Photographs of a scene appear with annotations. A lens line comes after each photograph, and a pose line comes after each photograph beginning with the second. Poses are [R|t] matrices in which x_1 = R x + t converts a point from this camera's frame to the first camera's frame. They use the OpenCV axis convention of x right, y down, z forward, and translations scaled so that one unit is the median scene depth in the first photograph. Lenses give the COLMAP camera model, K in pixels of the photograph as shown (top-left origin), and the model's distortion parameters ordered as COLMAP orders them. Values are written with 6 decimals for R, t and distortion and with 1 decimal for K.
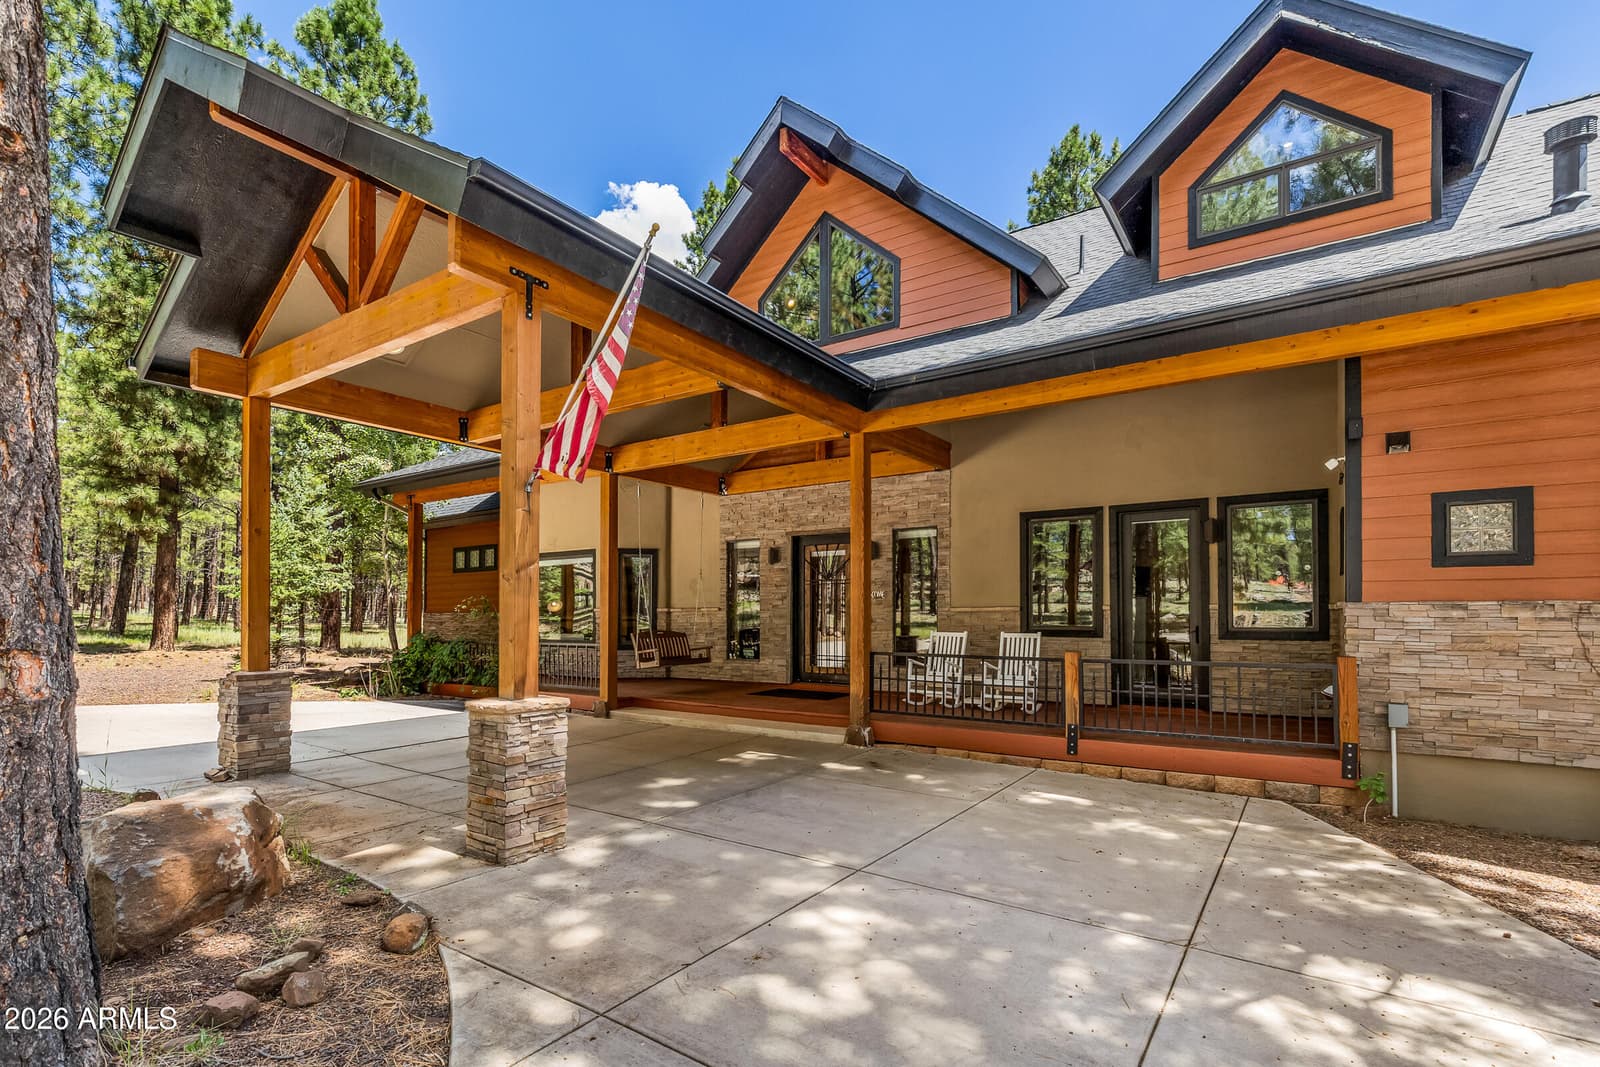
lens RADIAL K [[775.3, 0, 799.5], [0, 775.3, 622.4], [0, 0, 1]] dist [0.003602, 0.000366]
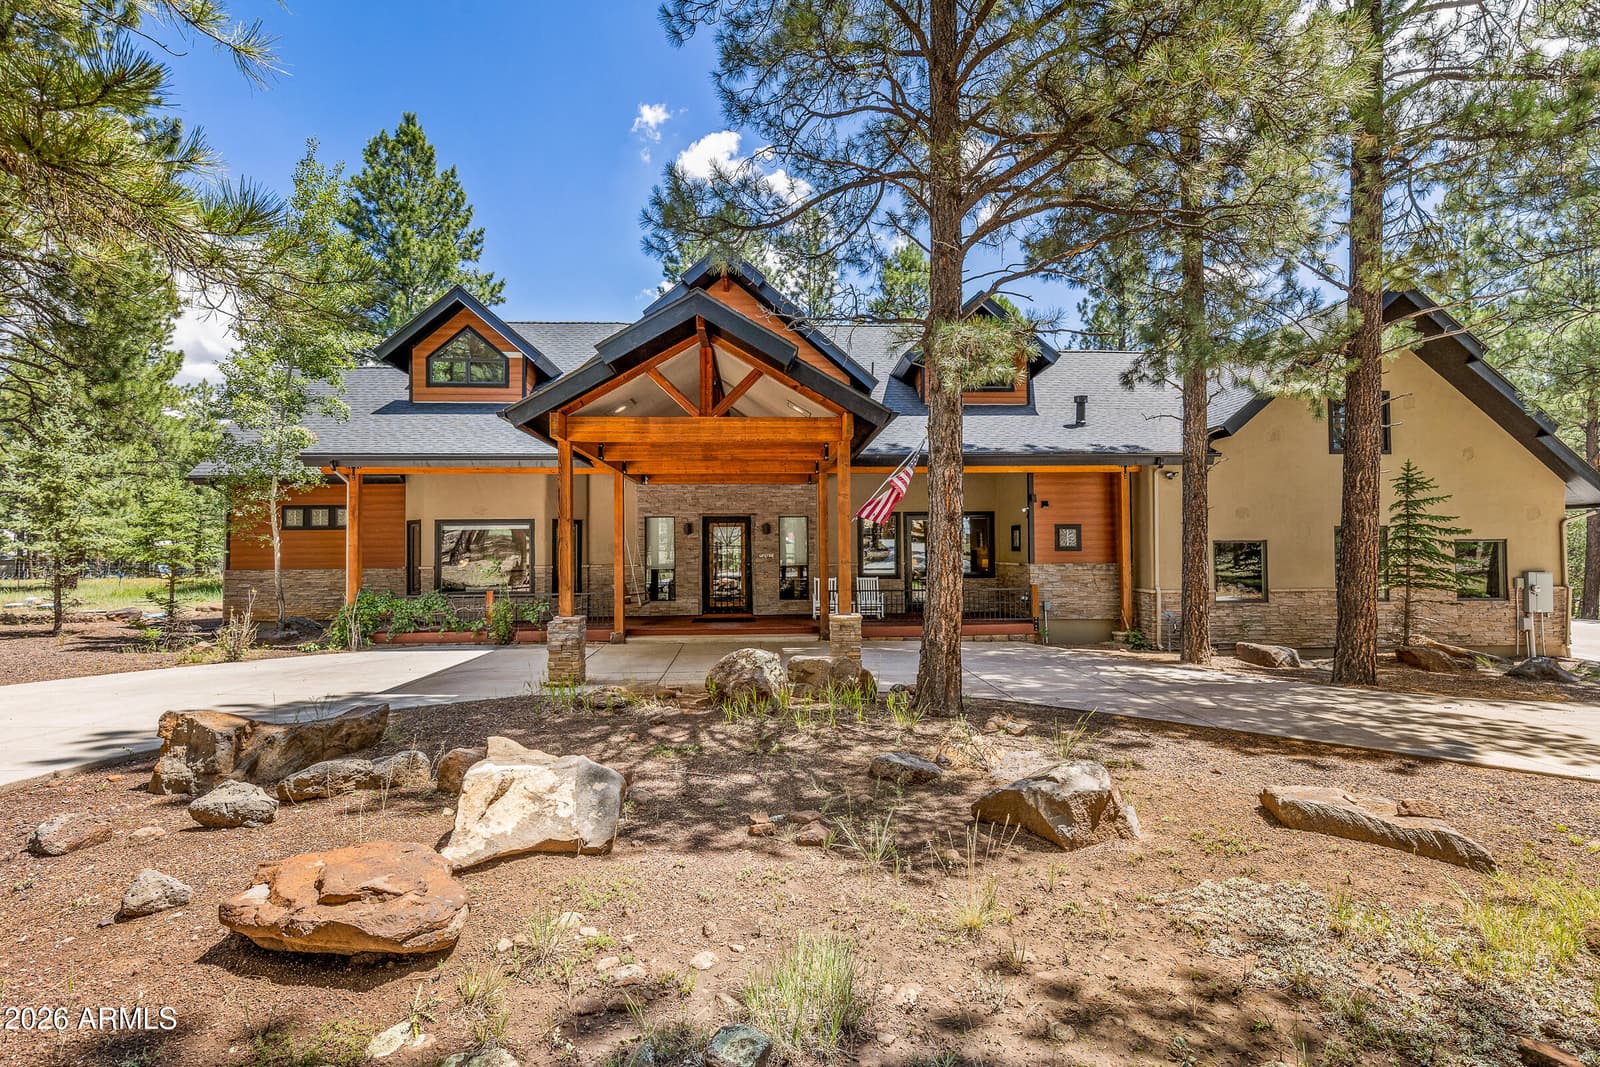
lens RADIAL K [[791.1, 0, 800.0], [0, 791.1, 558.4], [0, 0, 1]] dist [0.001430, 0.000174]
pose [[0.792209, -0.007804, 0.610200, -1.560053], [0.011514, 0.999931, -0.002160, -0.047836], [-0.610142, 0.008737, 0.792244, -0.646449]]
